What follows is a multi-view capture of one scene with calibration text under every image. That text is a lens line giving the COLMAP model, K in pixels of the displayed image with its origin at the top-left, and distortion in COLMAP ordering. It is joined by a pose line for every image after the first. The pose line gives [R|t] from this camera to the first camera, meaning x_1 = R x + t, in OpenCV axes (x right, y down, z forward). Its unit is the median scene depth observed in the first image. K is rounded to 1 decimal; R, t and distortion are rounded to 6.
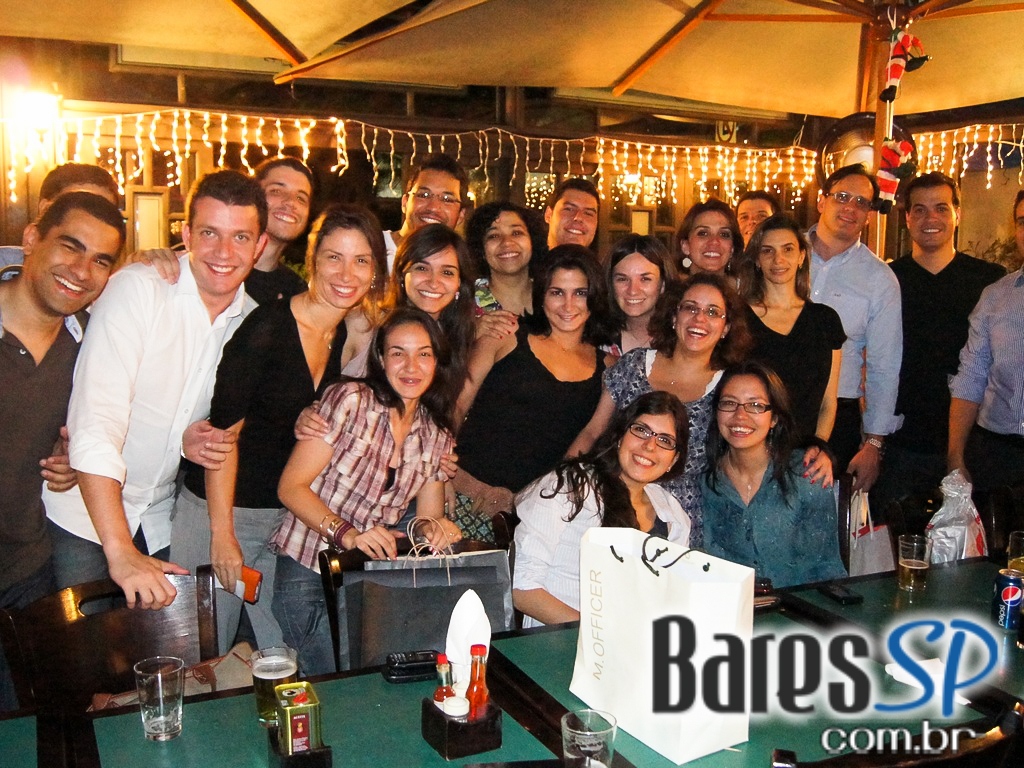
lens RADIAL K [[1060.8, 0, 512.0], [0, 1060.8, 384.0], [0, 0, 1]] dist [-0.070447, -0.005725]
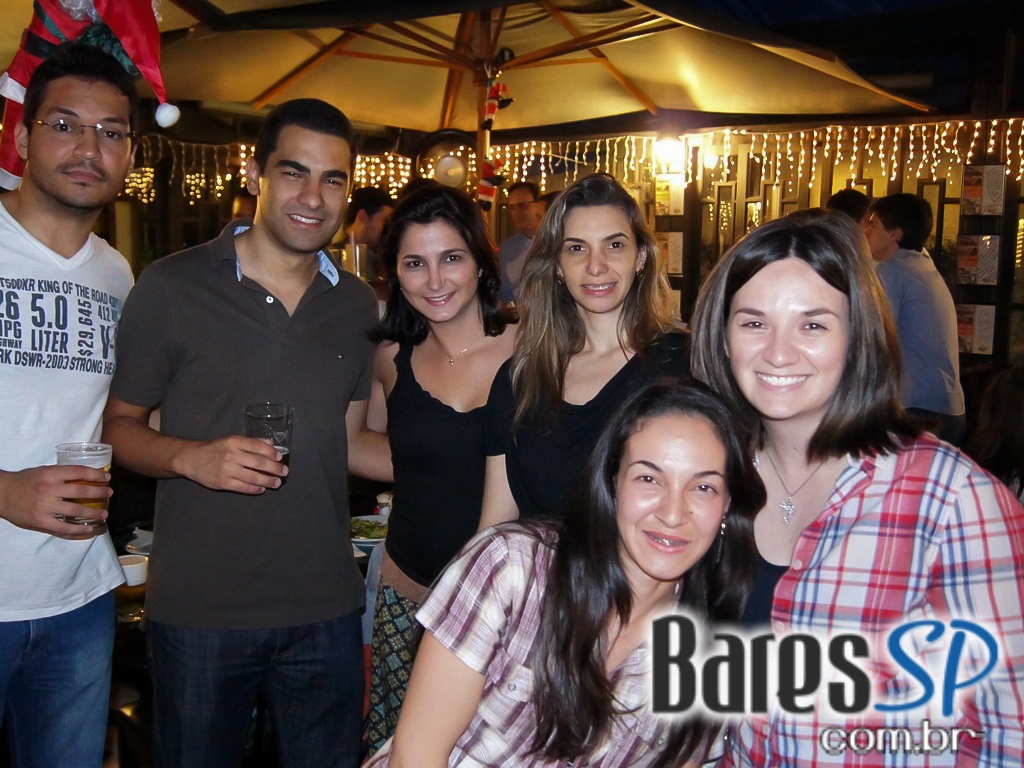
lens RADIAL K [[1060.8, 0, 512.0], [0, 1060.8, 384.0], [0, 0, 1]] dist [-0.070447, -0.005725]
pose [[0.911054, -0.053048, 0.408860, -0.135190], [0.049905, 0.998585, 0.018361, 0.028575], [-0.409256, 0.003676, 0.912412, -0.196864]]
